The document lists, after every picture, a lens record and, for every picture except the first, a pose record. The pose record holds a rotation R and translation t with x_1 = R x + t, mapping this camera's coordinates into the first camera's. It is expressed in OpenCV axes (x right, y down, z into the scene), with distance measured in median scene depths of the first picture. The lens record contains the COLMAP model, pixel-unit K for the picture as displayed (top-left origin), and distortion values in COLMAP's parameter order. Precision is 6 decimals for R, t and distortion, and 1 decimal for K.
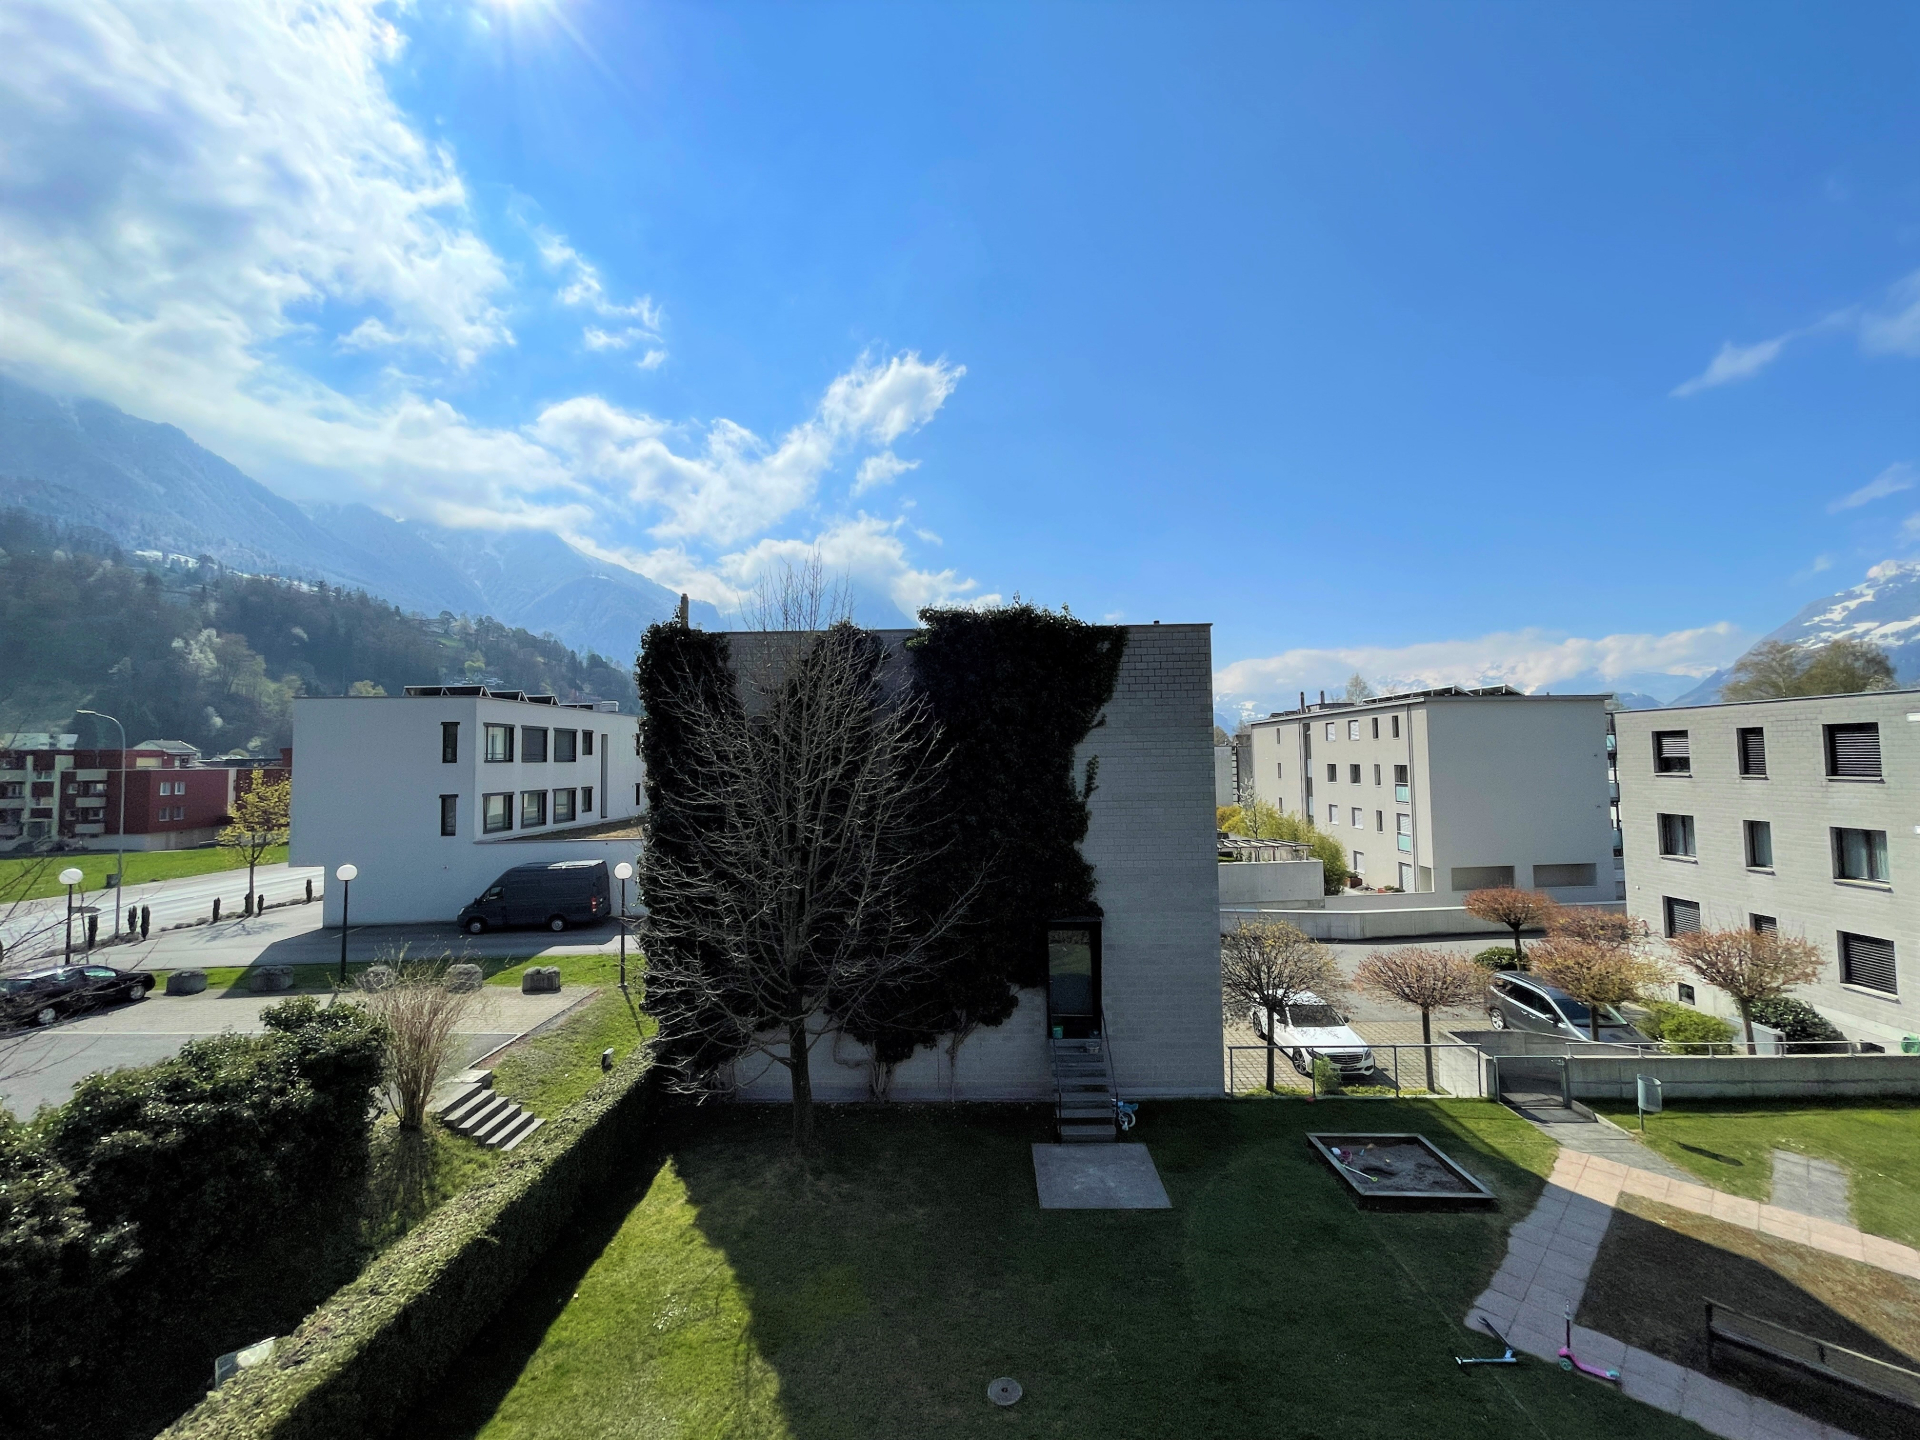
lens RADIAL K [[771.8, 0, 957.9], [0, 771.8, 718.6], [0, 0, 1]] dist [-0.003144, -0.000365]
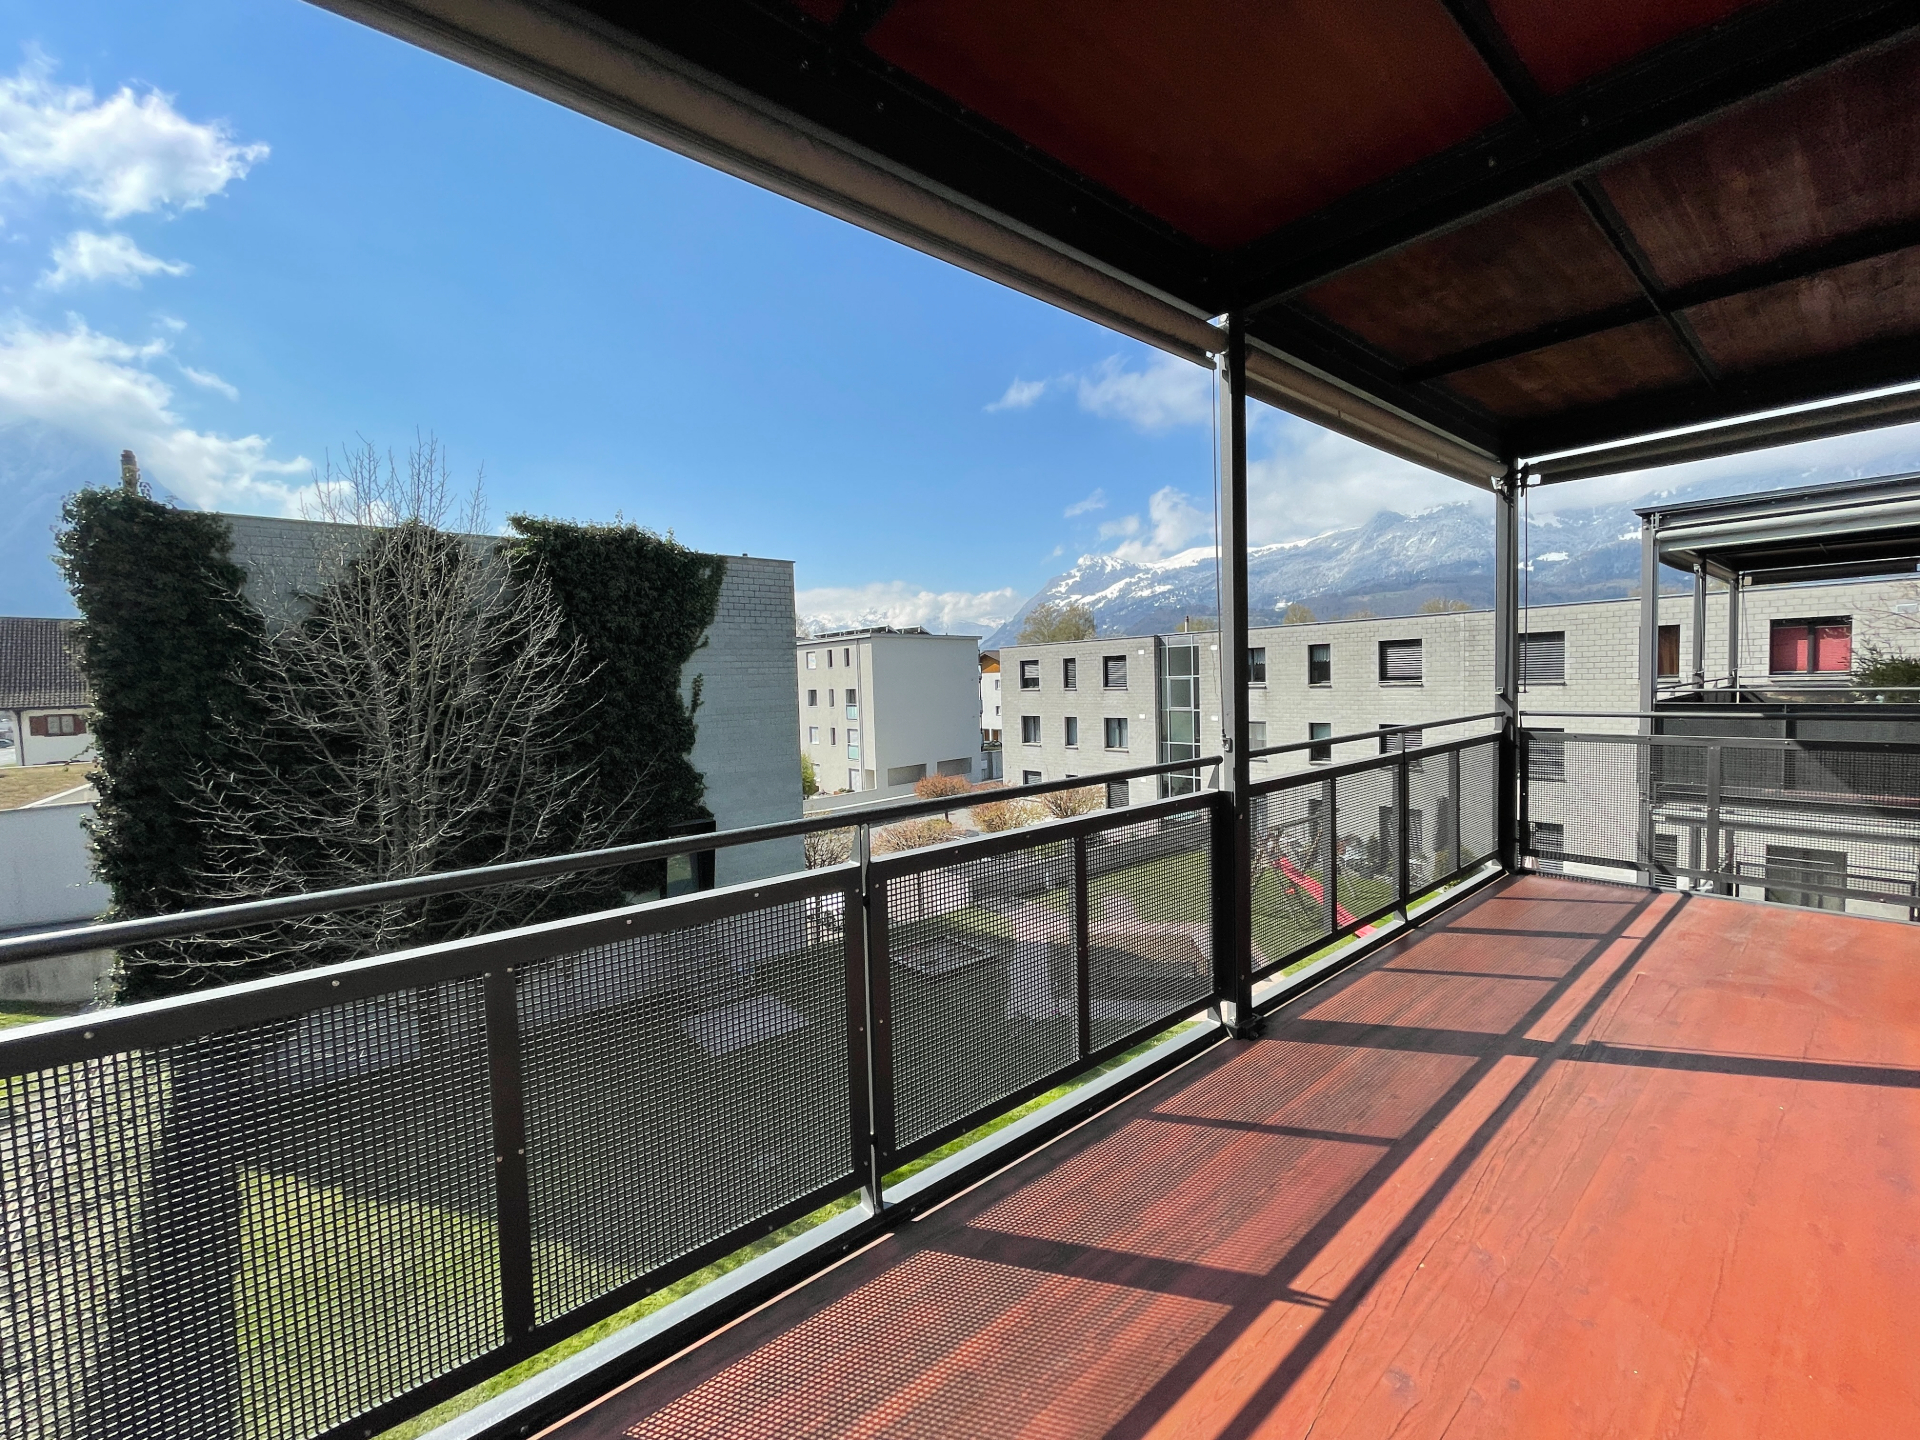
lens RADIAL K [[776.7, 0, 956.8], [0, 776.7, 719.1], [0, 0, 1]] dist [-0.000616, -0.000420]
pose [[0.750288, -0.040145, 0.659891, -0.256987], [-0.017157, 0.996636, 0.080139, 0.016344], [-0.660888, -0.071449, 0.747075, -0.059575]]
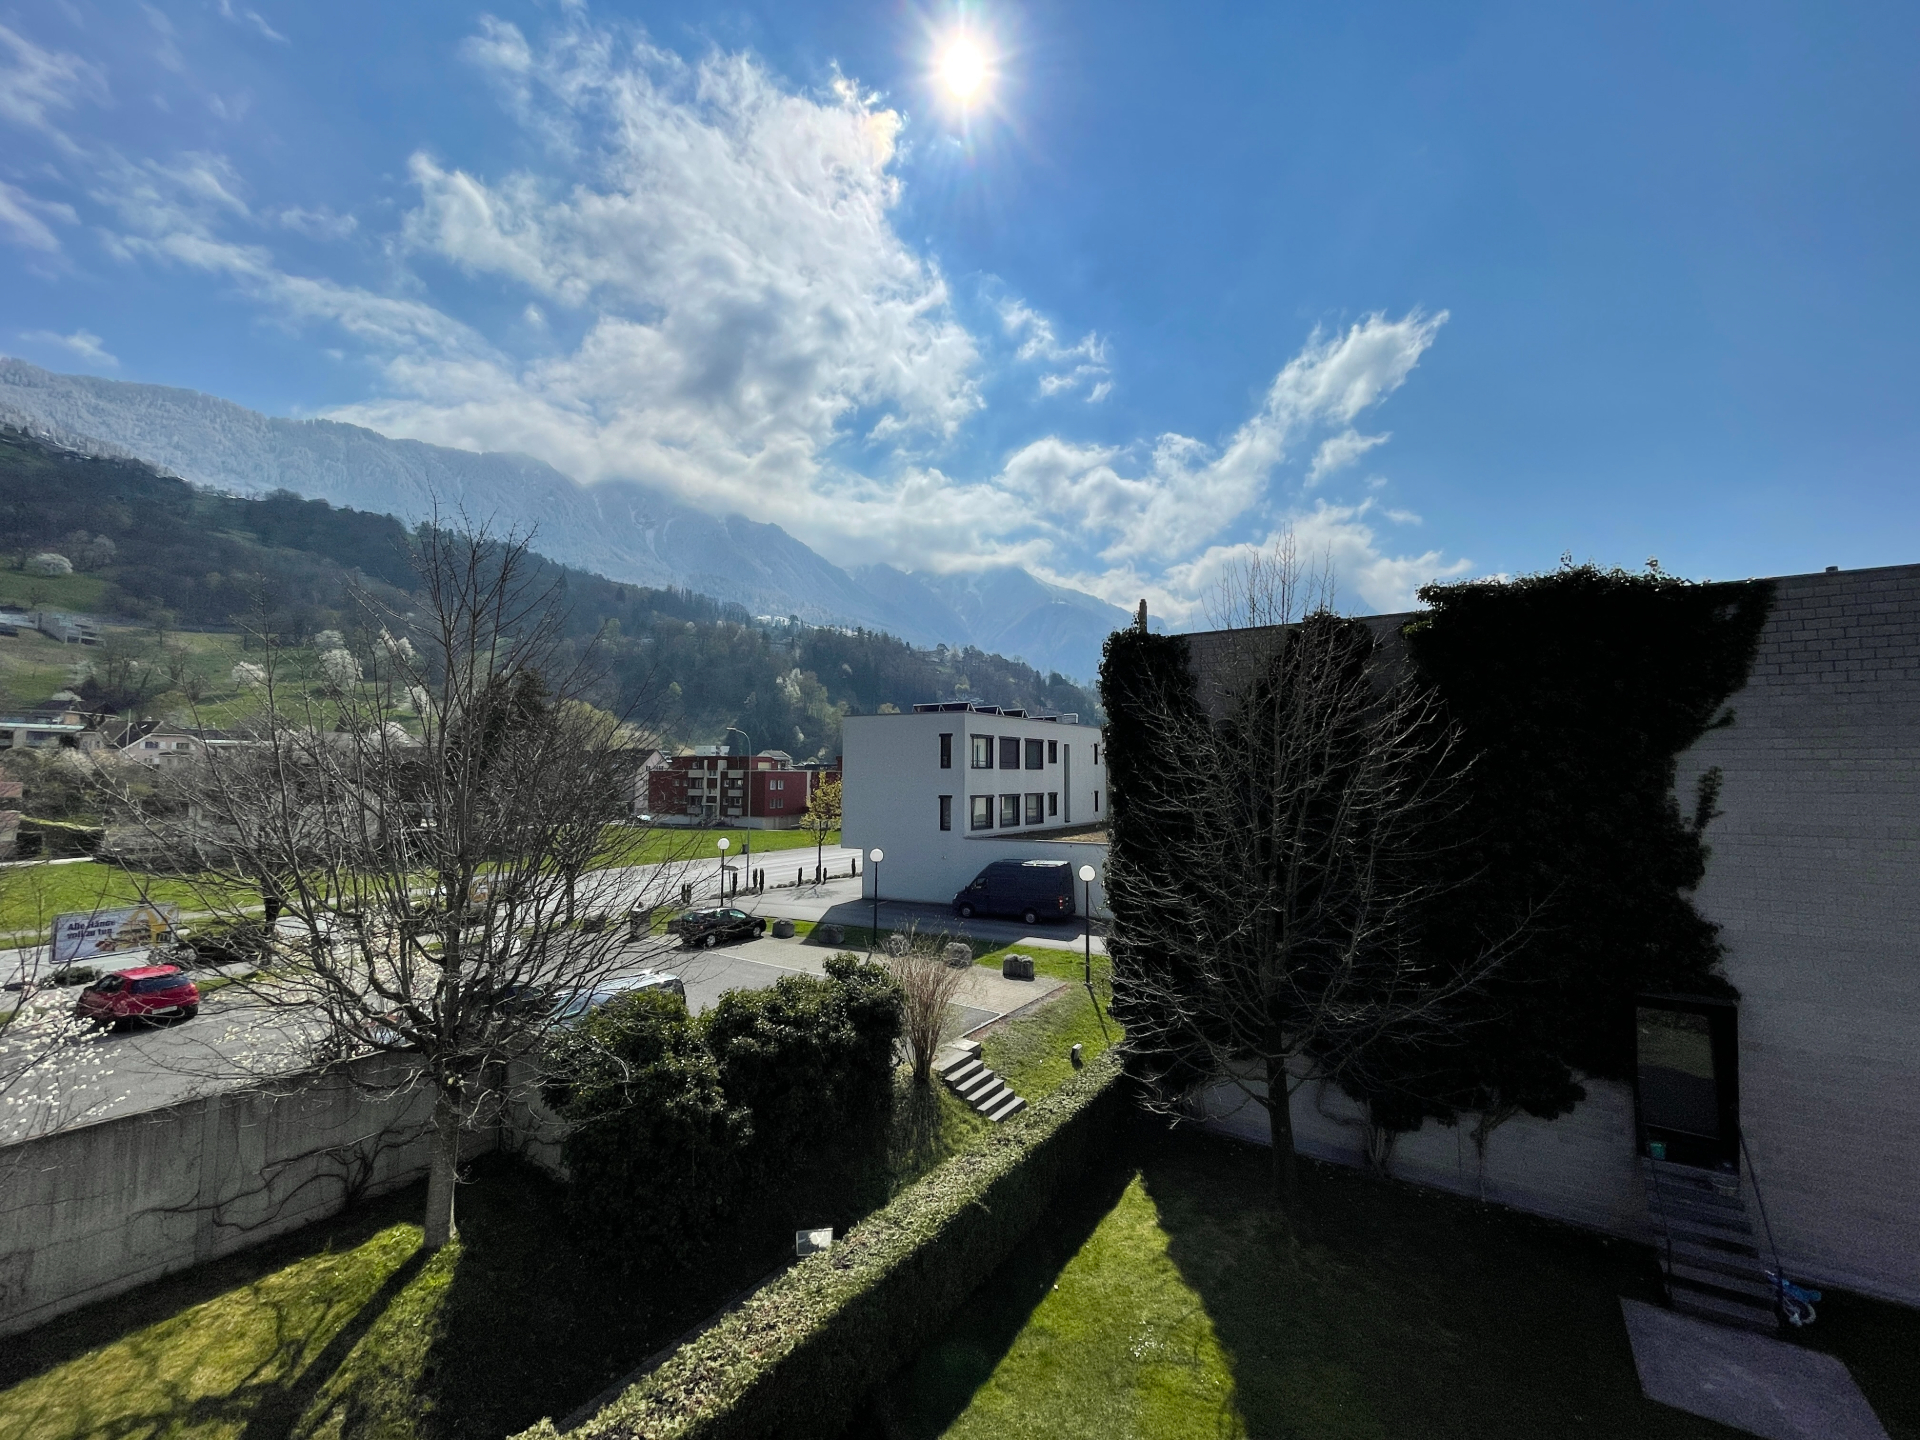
lens RADIAL K [[771.8, 0, 957.9], [0, 771.8, 718.6], [0, 0, 1]] dist [-0.003144, -0.000365]
pose [[0.843933, -0.019848, -0.536081, -0.025608], [0.011669, 0.999758, -0.018646, 0.007722], [0.536322, 0.009481, 0.843960, 0.035833]]
